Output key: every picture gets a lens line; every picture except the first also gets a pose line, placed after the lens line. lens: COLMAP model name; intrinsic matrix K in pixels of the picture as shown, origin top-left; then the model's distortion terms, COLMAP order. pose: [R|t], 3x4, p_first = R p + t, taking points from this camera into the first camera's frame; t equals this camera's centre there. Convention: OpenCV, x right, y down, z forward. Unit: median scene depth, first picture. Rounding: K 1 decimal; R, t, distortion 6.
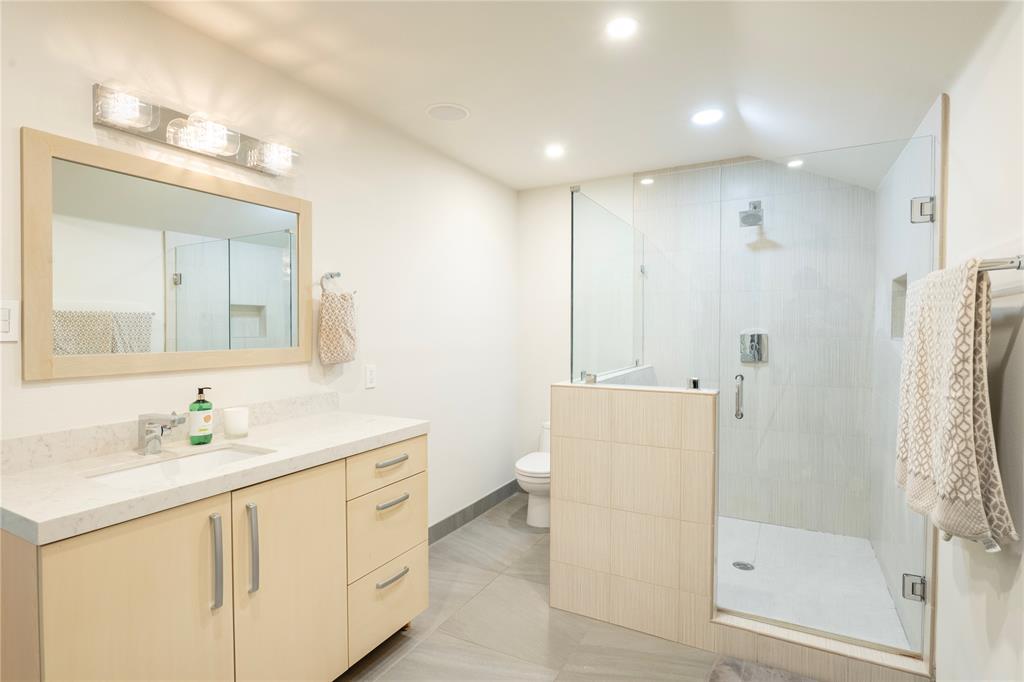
lens RADIAL K [[516.1, 0, 512.7], [0, 516.1, 342.8], [0, 0, 1]] dist [0.003897, 0.000160]
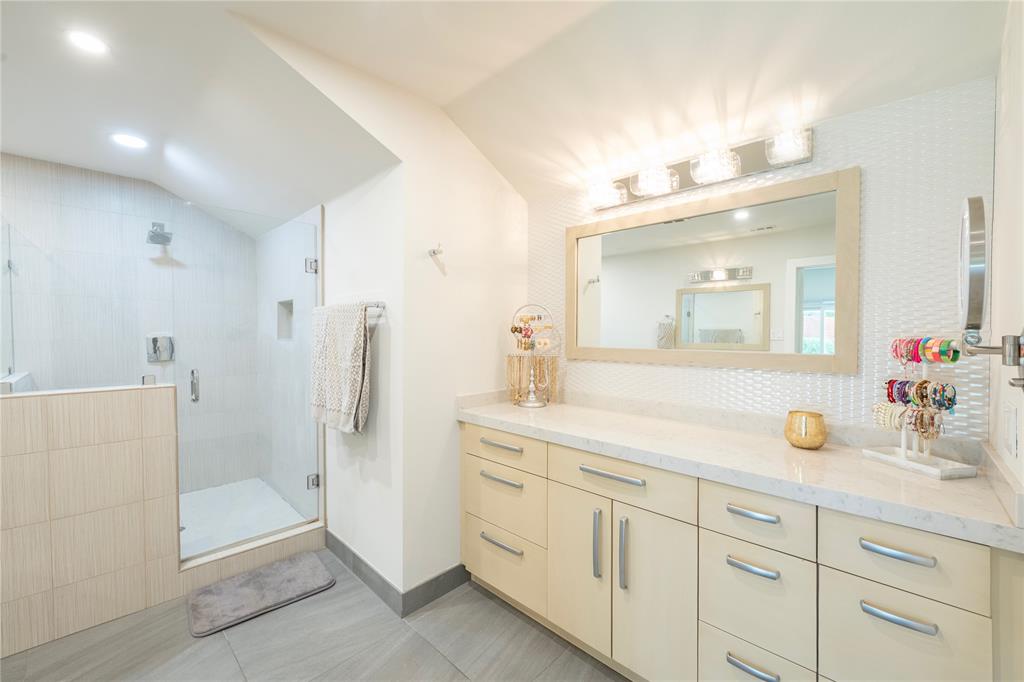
lens RADIAL K [[403.6, 0, 513.5], [0, 403.6, 340.1], [0, 0, 1]] dist [-0.000464, -0.000027]
pose [[0.281232, -0.009944, 0.959588, -0.303866], [0.019985, 0.999790, 0.004503, 0.002712], [-0.959432, 0.017911, 0.281372, -0.035176]]
